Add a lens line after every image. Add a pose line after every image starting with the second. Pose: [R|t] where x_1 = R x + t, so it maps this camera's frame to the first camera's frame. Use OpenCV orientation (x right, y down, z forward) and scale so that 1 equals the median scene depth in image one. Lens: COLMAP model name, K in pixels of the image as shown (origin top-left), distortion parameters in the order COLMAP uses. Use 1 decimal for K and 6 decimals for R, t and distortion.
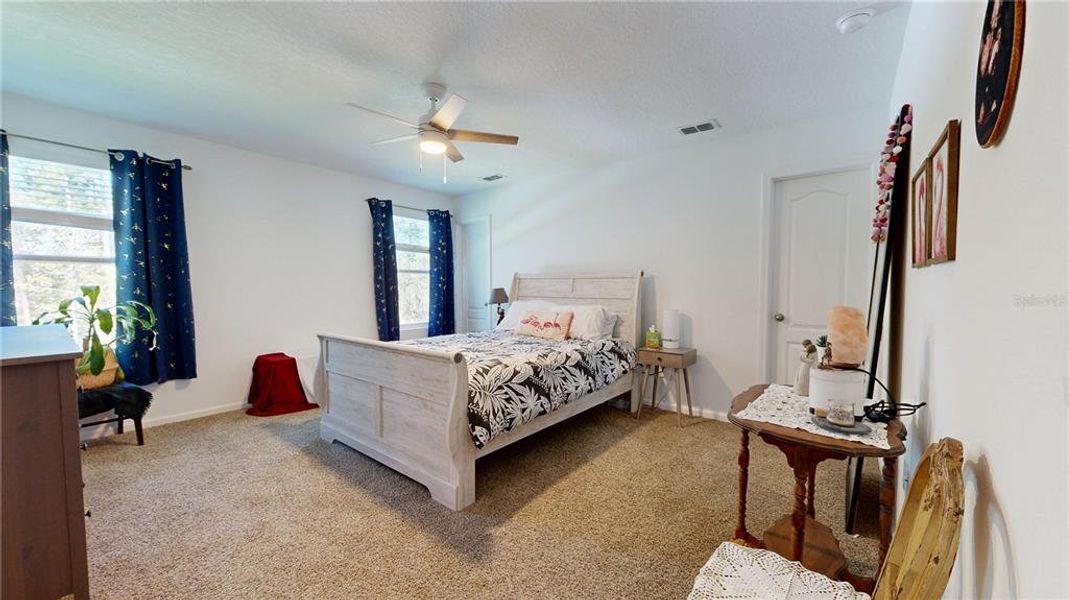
lens RADIAL K [[392.2, 0, 535.2], [0, 392.2, 305.4], [0, 0, 1]] dist [-0.000712, 0.000084]
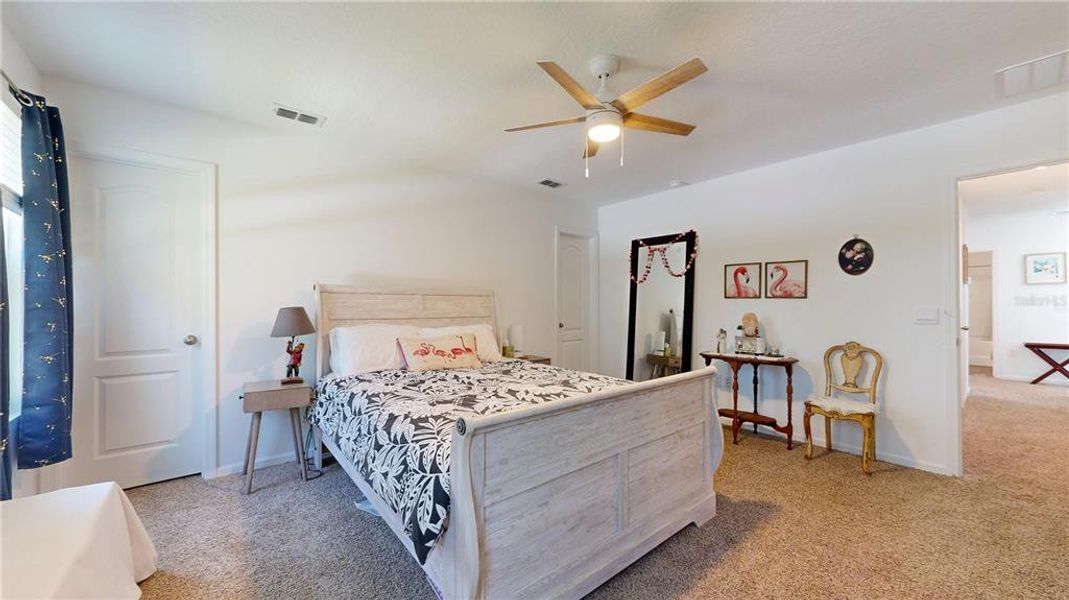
lens RADIAL K [[392.2, 0, 535.2], [0, 392.2, 305.4], [0, 0, 1]] dist [-0.000712, 0.000084]
pose [[0.198302, -0.007710, 0.980111, -0.704452], [0.043449, 0.999055, -0.000932, -0.037281], [-0.979178, 0.042769, 0.198449, 0.644144]]
